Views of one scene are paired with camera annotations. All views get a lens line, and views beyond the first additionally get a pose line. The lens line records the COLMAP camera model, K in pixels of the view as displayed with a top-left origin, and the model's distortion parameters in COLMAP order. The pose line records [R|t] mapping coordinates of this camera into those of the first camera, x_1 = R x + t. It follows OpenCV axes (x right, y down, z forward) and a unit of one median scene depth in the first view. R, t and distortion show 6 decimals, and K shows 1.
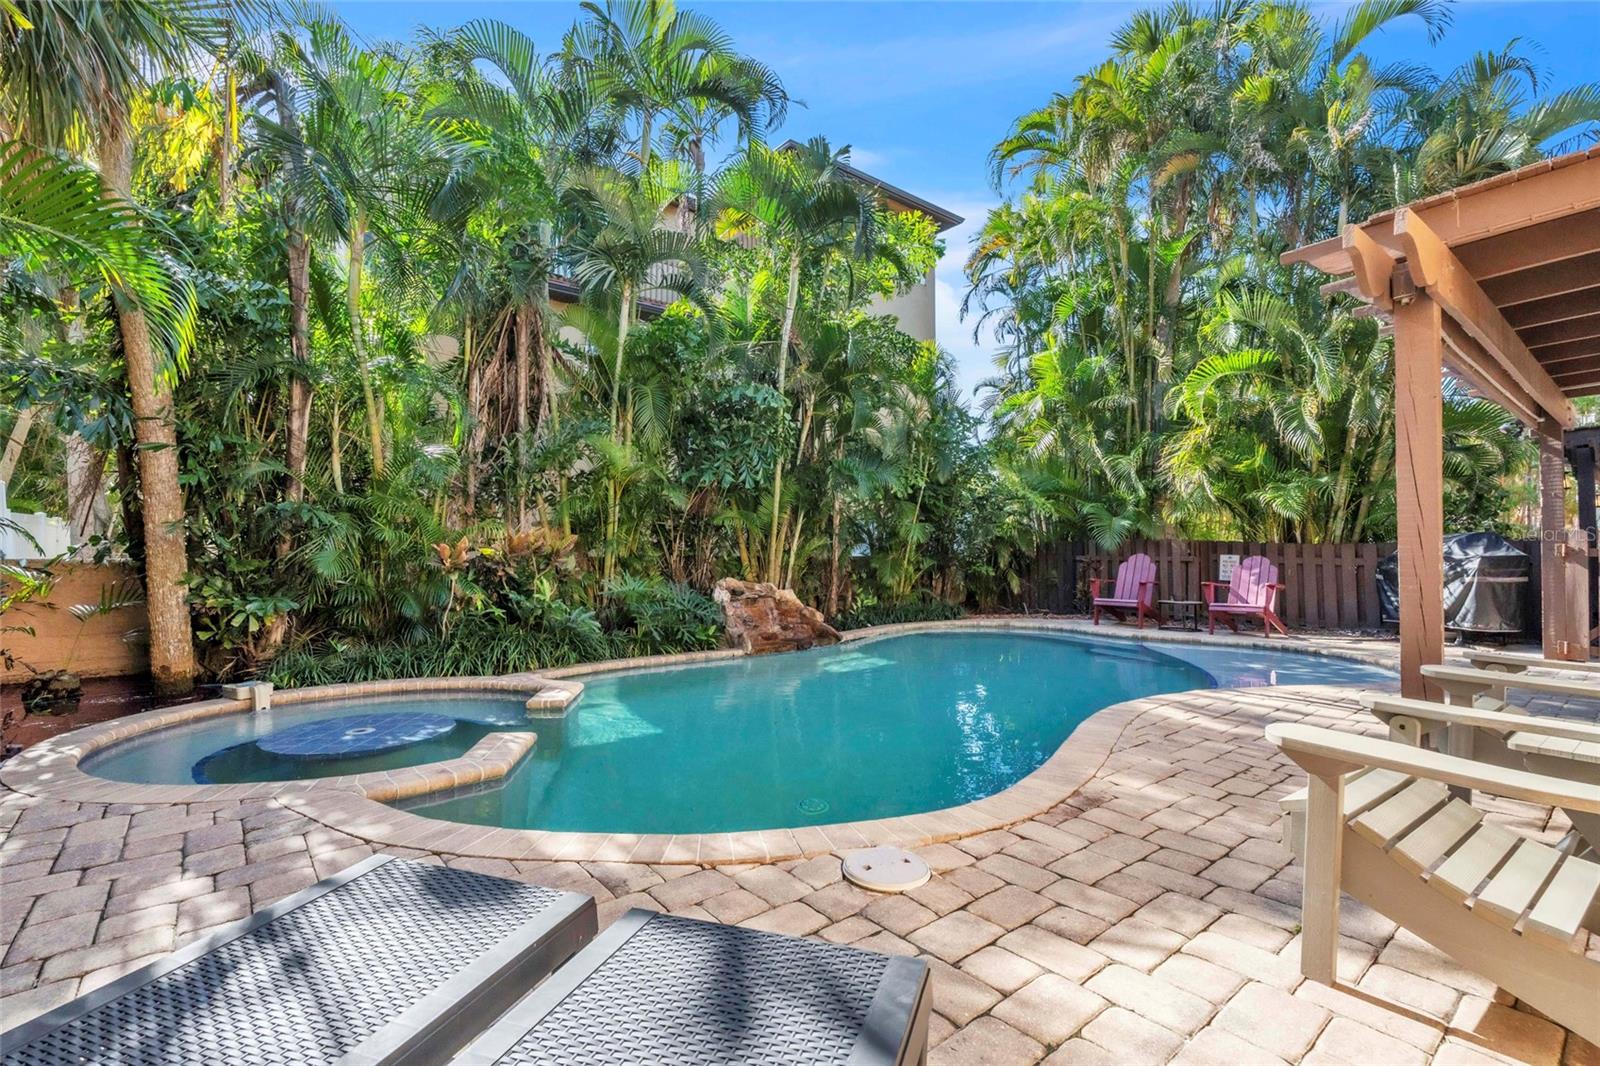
lens RADIAL K [[714.8, 0, 792.6], [0, 714.8, 539.8], [0, 0, 1]] dist [-0.000446, -0.000013]
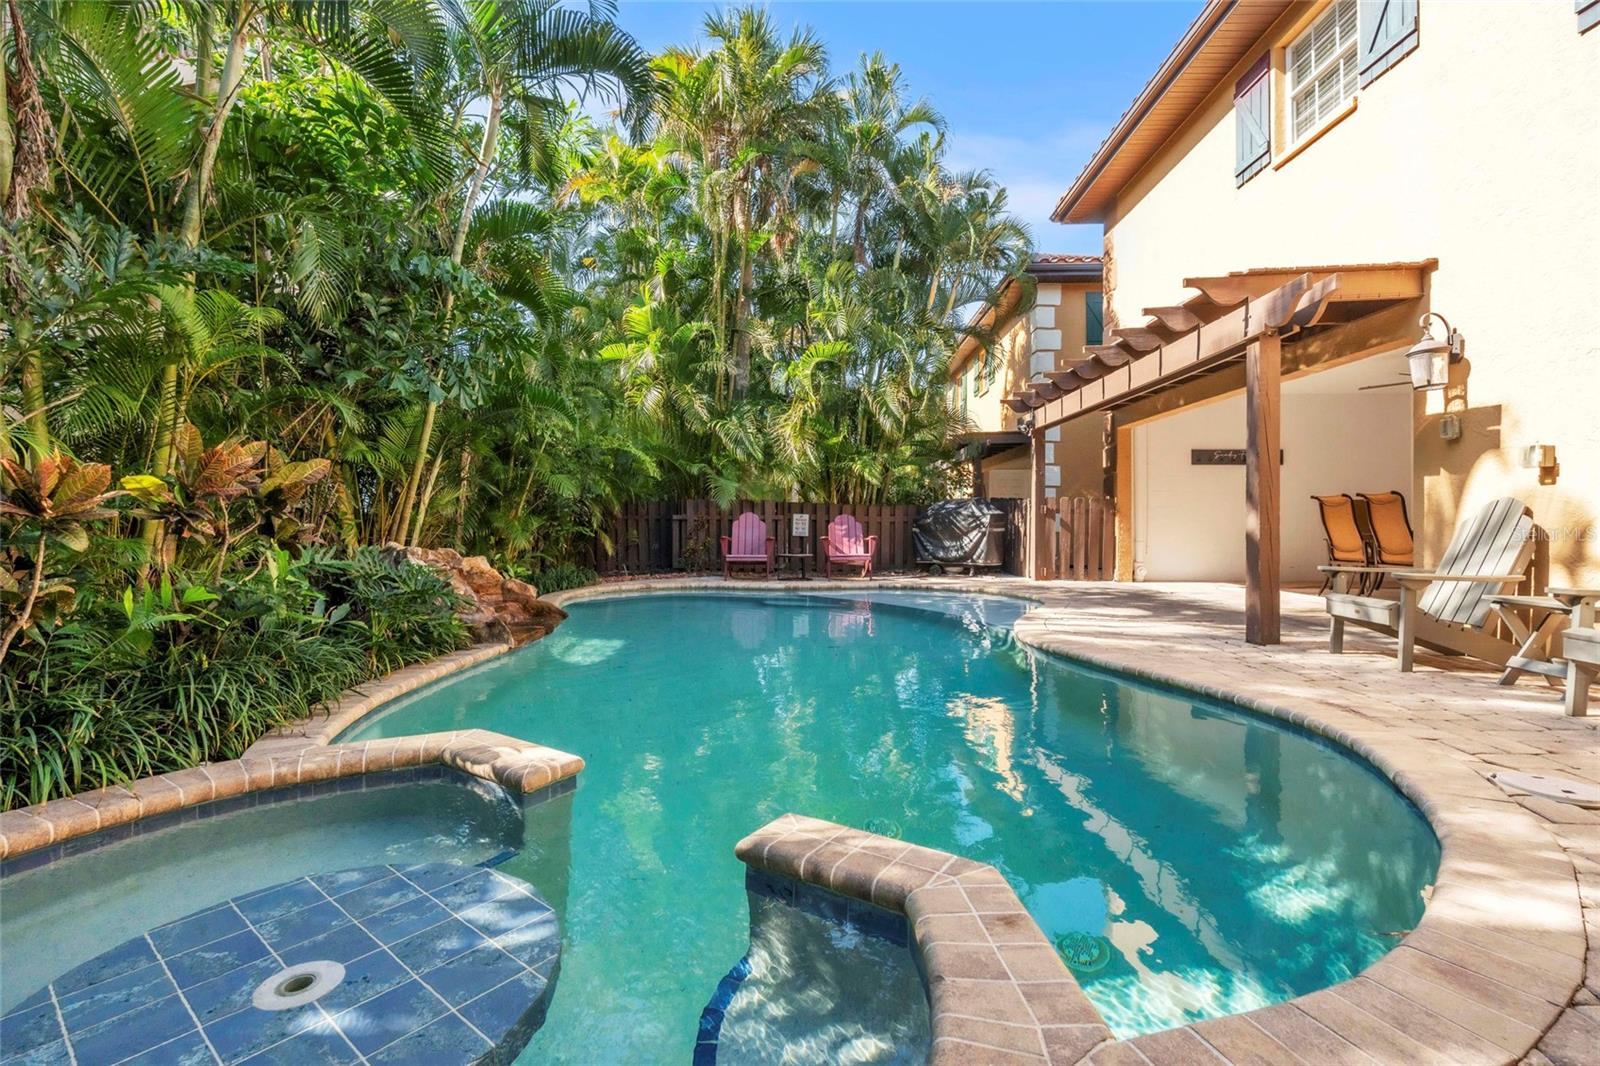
lens RADIAL K [[717.0, 0, 778.3], [0, 717.0, 526.2], [0, 0, 1]] dist [-0.000831, 0.000037]
pose [[0.658991, -0.007266, 0.752116, -0.339932], [-0.014083, 0.999659, 0.021997, 0.017735], [-0.752019, -0.025088, 0.658663, 0.287007]]
